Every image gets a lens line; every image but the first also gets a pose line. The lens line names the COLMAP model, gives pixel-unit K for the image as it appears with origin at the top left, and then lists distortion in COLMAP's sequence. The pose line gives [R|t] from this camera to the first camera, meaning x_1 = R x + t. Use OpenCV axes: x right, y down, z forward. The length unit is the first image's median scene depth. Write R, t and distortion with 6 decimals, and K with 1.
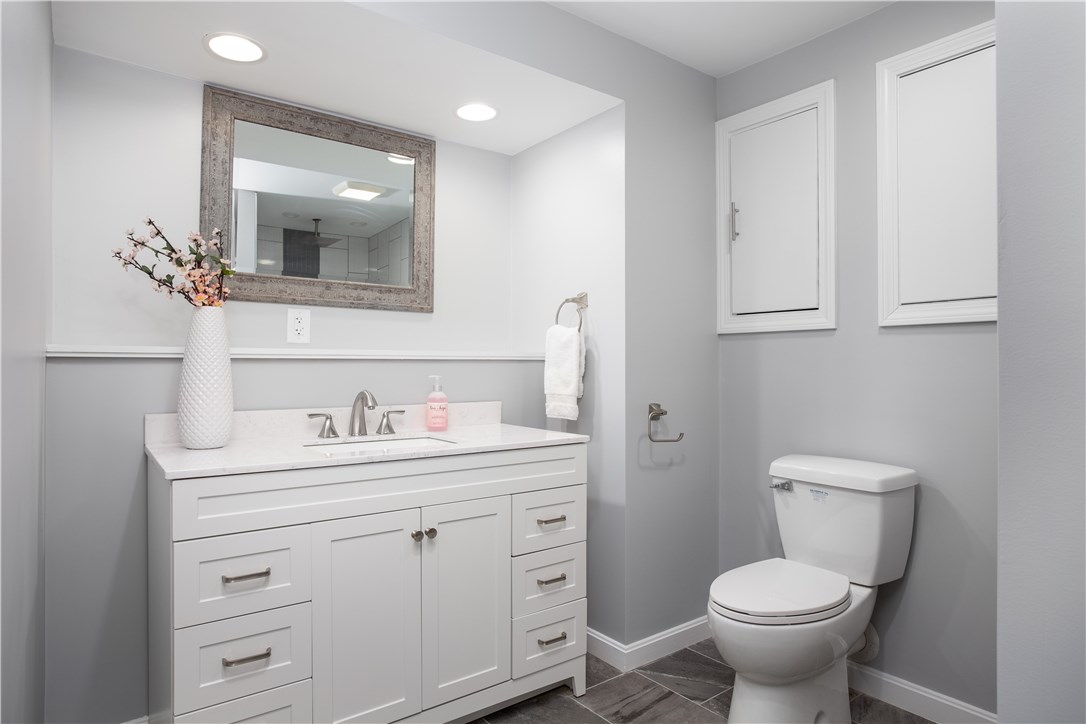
lens RADIAL K [[624.8, 0, 542.4], [0, 624.8, 362.4], [0, 0, 1]] dist [-0.006459, -0.001141]
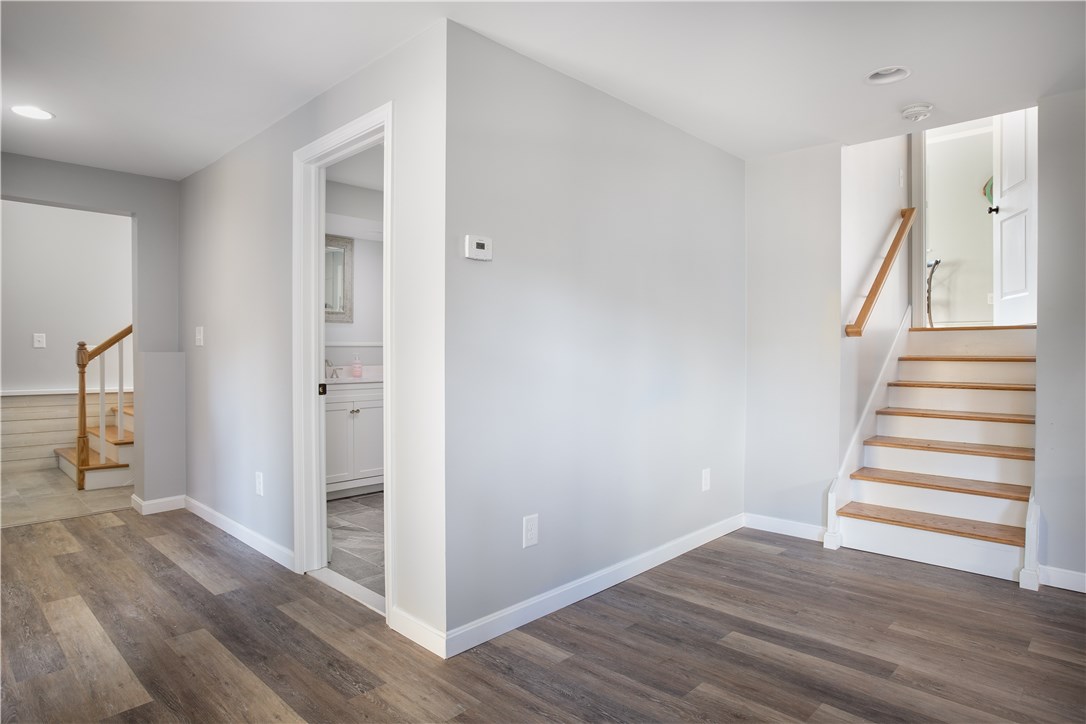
lens RADIAL K [[624.8, 0, 550.0], [0, 624.8, 353.4], [0, 0, 1]] dist [-0.006459, -0.001141]
pose [[0.986555, -0.003274, 0.163394, 0.133814], [0.000485, 0.999853, 0.017111, -0.014699], [-0.163426, -0.016802, 0.986413, -1.183832]]
